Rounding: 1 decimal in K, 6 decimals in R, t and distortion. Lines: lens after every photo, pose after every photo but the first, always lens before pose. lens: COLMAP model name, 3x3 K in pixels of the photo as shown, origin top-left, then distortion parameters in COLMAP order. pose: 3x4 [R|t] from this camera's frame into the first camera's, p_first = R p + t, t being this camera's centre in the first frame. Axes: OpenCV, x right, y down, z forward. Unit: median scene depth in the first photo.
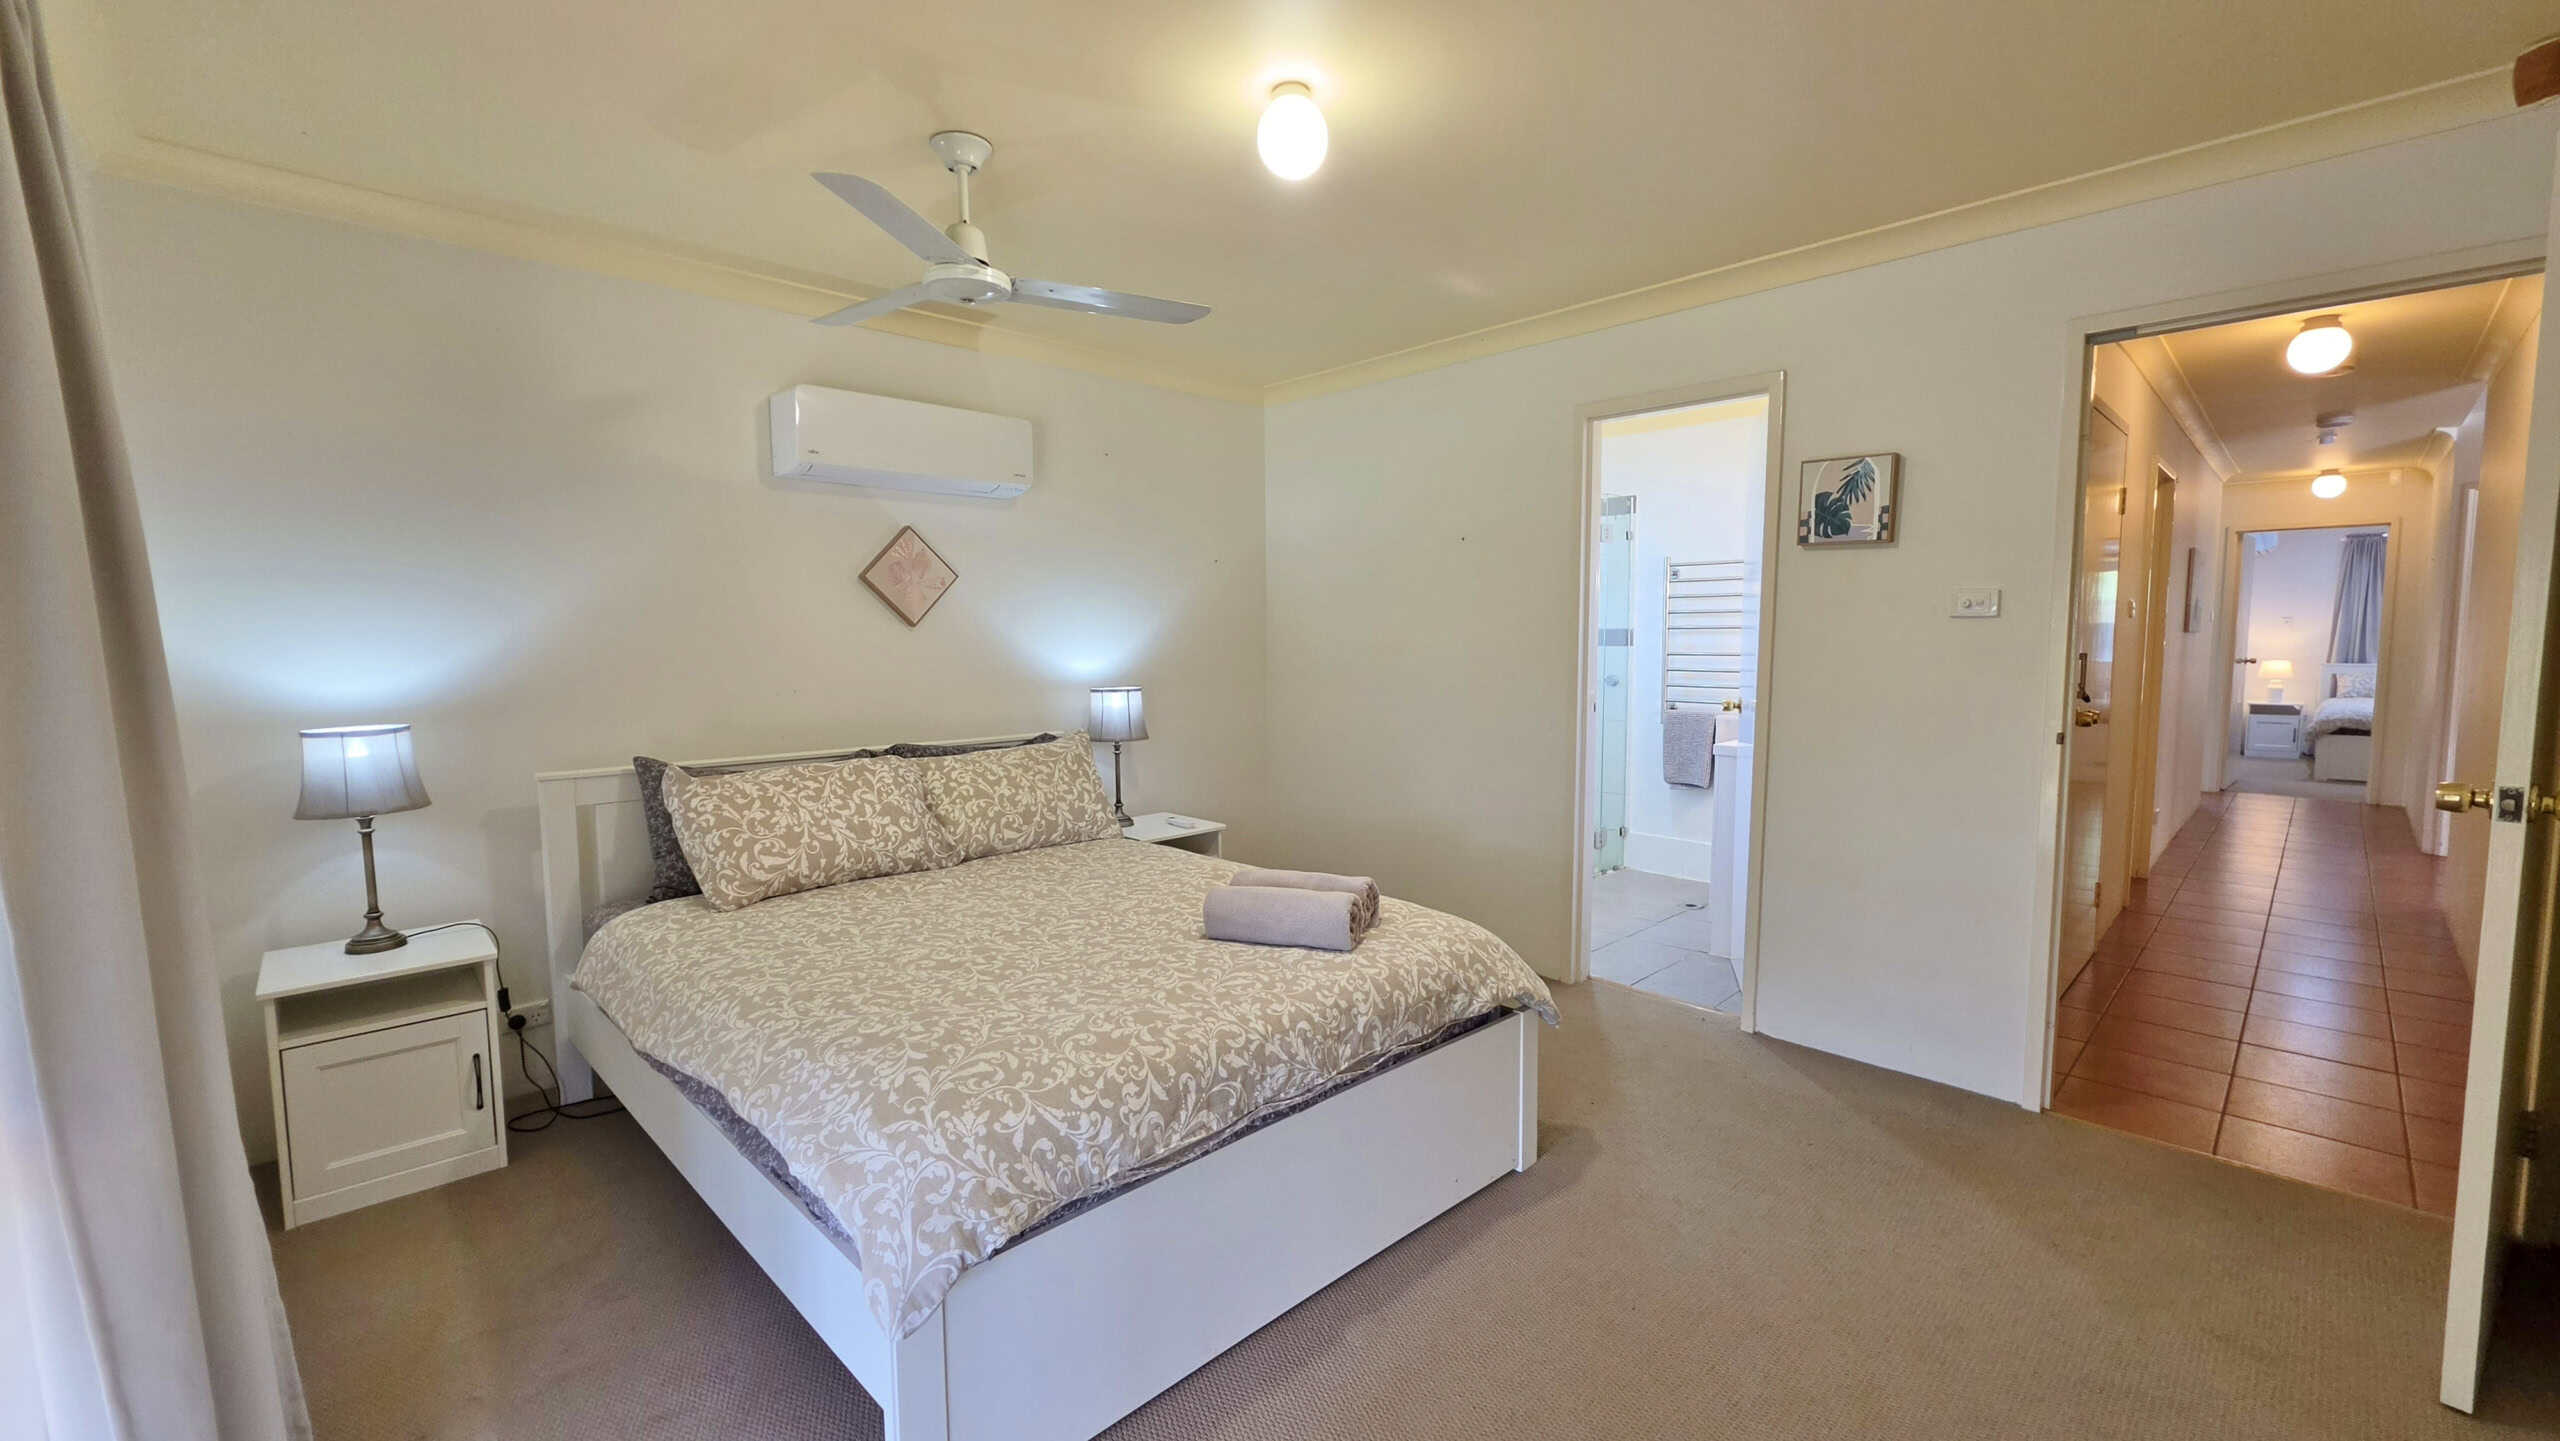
lens RADIAL K [[1028.2, 0, 1280.0], [0, 1028.2, 720.5], [0, 0, 1]] dist [-0.002097, 0.000462]
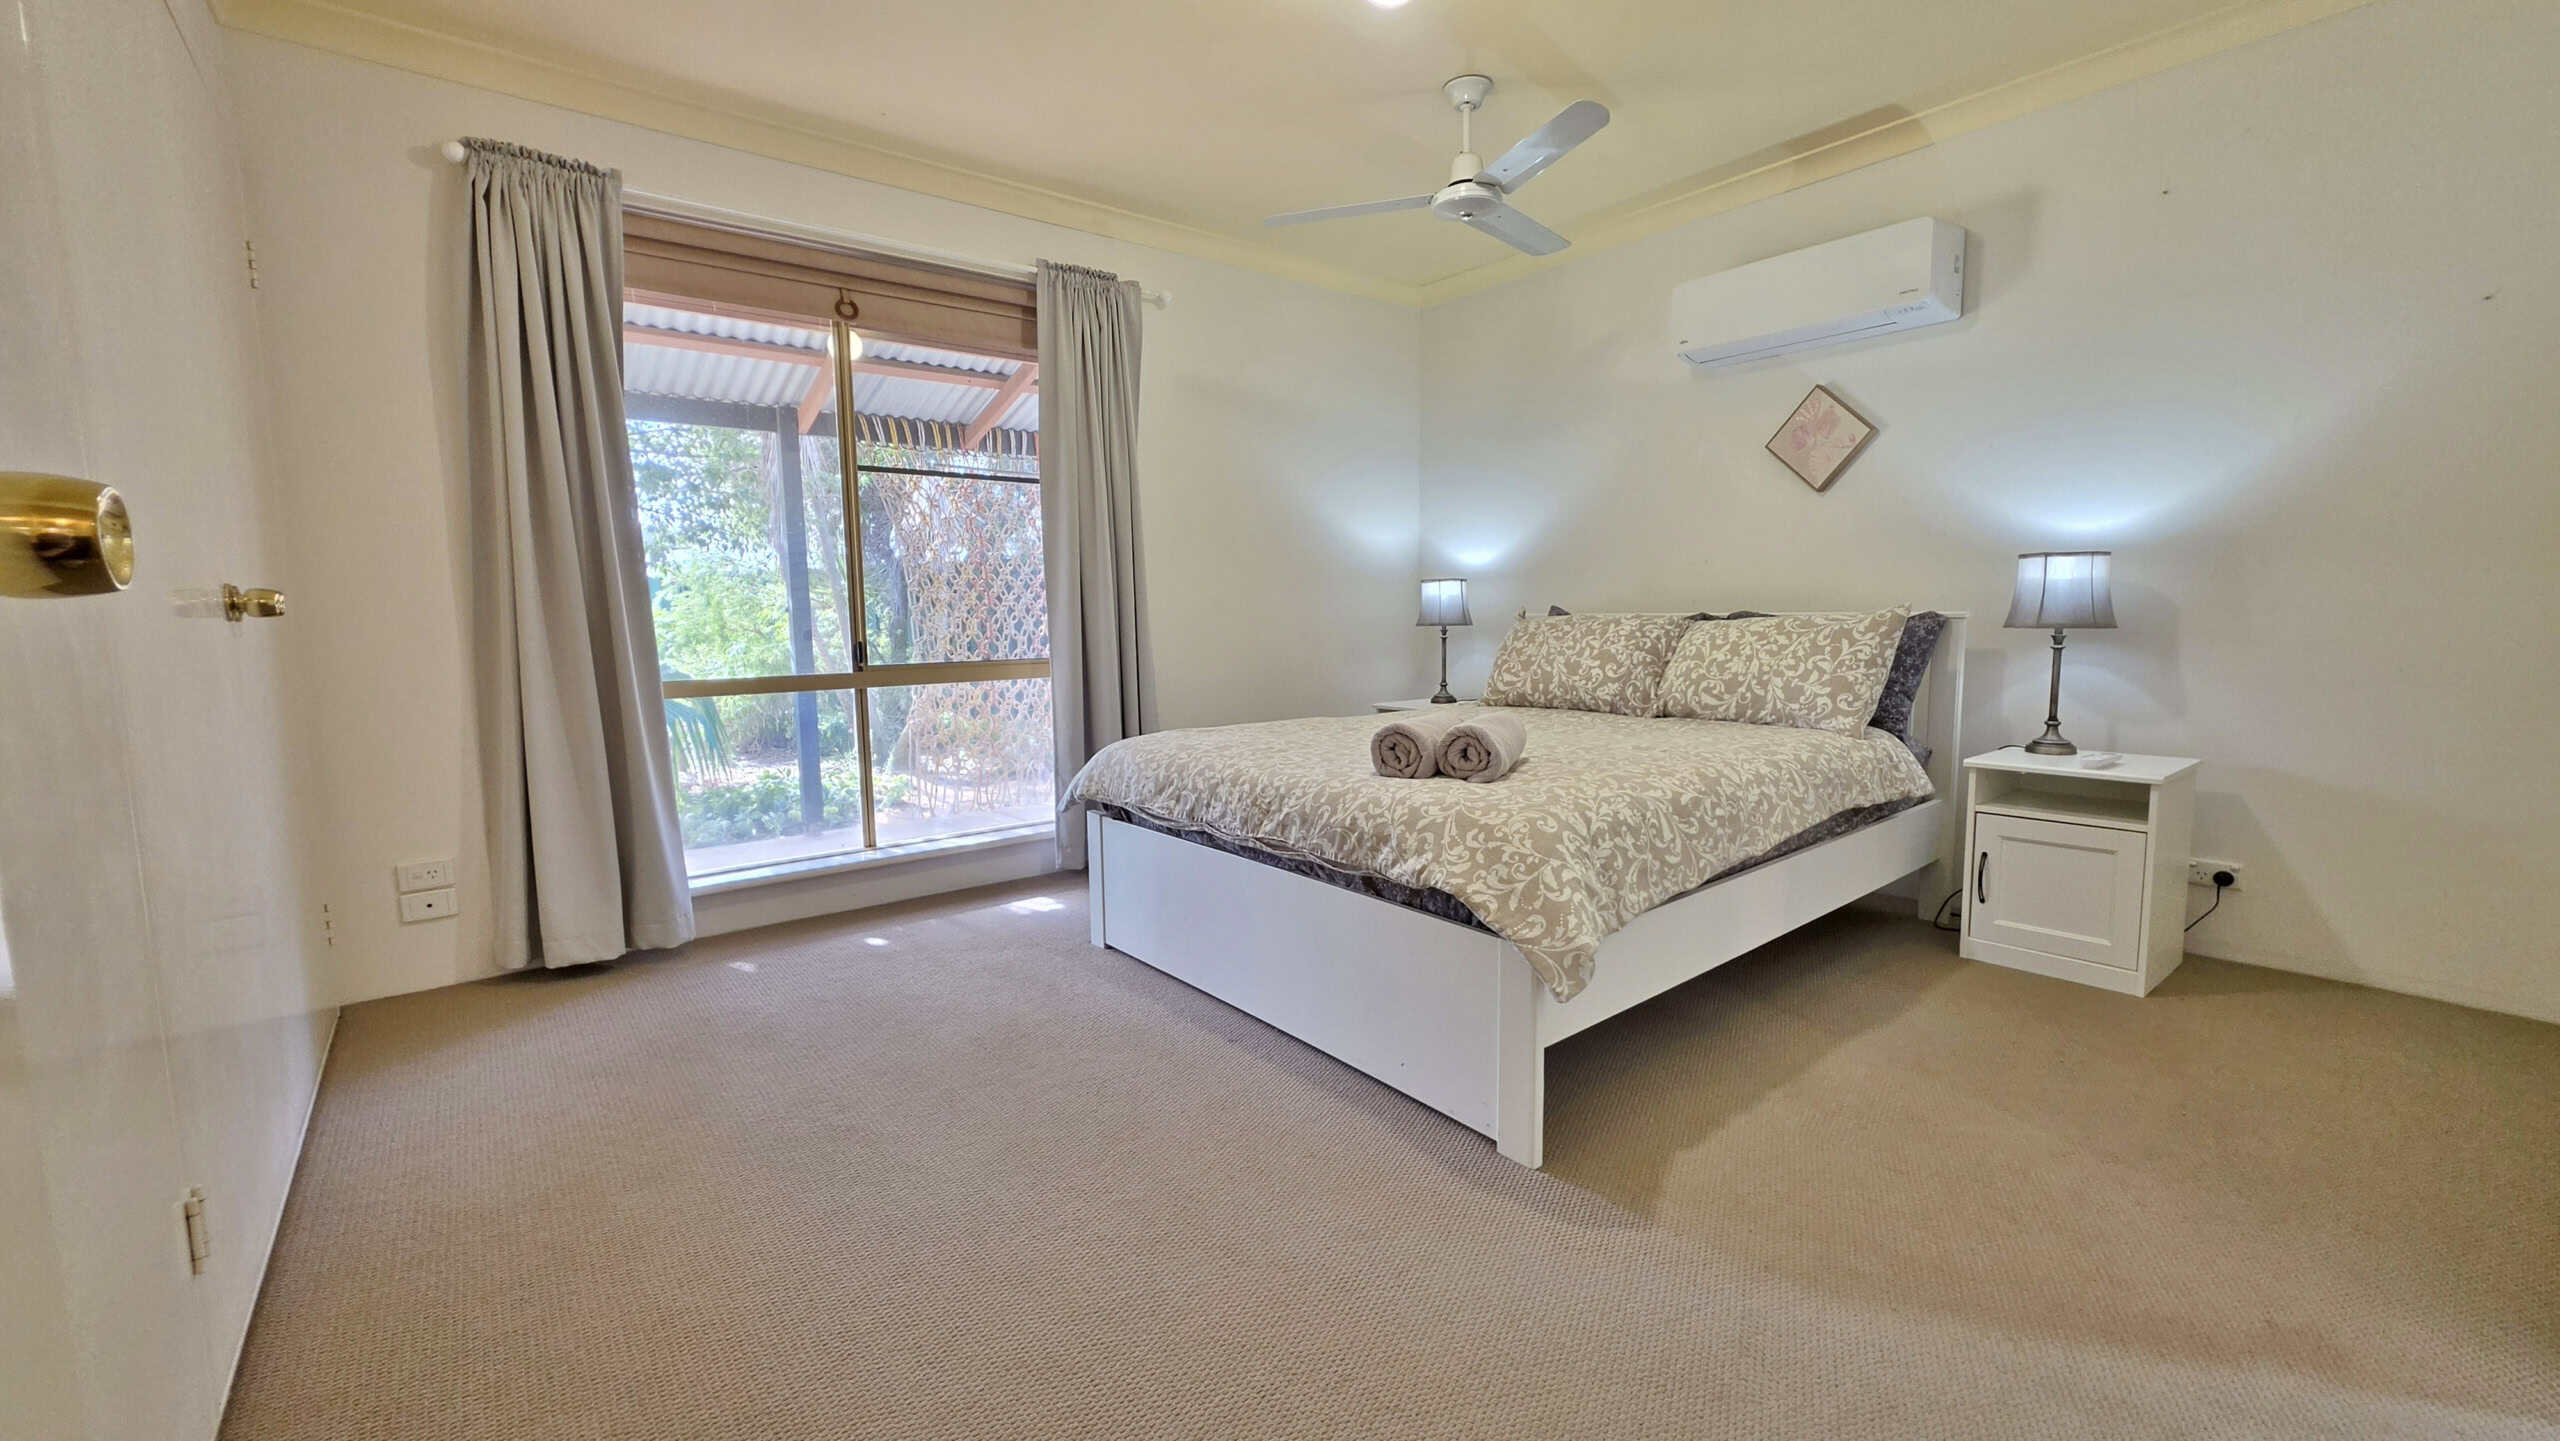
lens RADIAL K [[1028.2, 0, 1280.0], [0, 1028.2, 720.5], [0, 0, 1]] dist [-0.002097, 0.000462]
pose [[-0.095761, 0.117662, -0.988426, 0.798227], [-0.067076, 0.989969, 0.124344, 0.039609], [0.993142, 0.078207, -0.086909, 0.740714]]
